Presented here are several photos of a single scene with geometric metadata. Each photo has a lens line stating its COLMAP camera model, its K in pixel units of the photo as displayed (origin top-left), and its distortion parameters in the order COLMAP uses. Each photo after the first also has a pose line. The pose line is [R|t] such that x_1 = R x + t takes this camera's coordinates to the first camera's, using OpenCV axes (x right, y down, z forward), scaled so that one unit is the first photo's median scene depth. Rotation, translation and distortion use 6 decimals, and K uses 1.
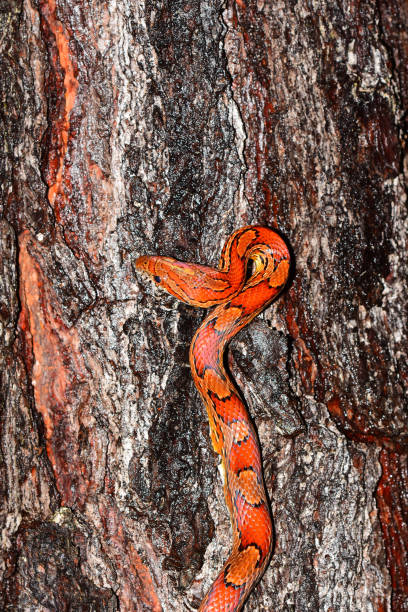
lens RADIAL K [[4348.4, 0, 203.4], [0, 4348.4, 305.5], [0, 0, 1]] dist [-0.159377, 0.000000]
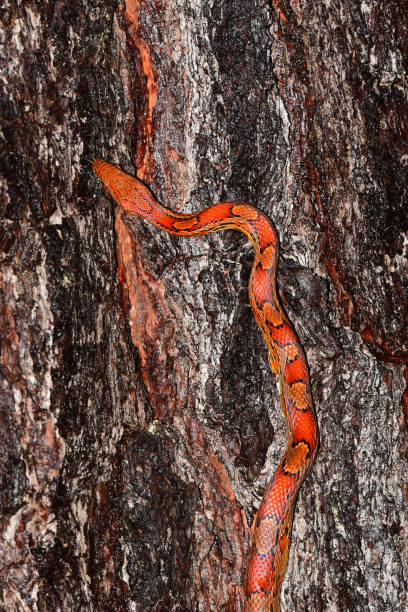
lens RADIAL K [[4348.4, 0, 205.0], [0, 4348.4, 306.5], [0, 0, 1]] dist [-0.159377, 0.000000]
pose [[0.998350, -0.029977, -0.048982, 0.045405], [0.030047, 0.999548, 0.000691, 0.012739], [0.048939, -0.002161, 0.998799, -0.269680]]
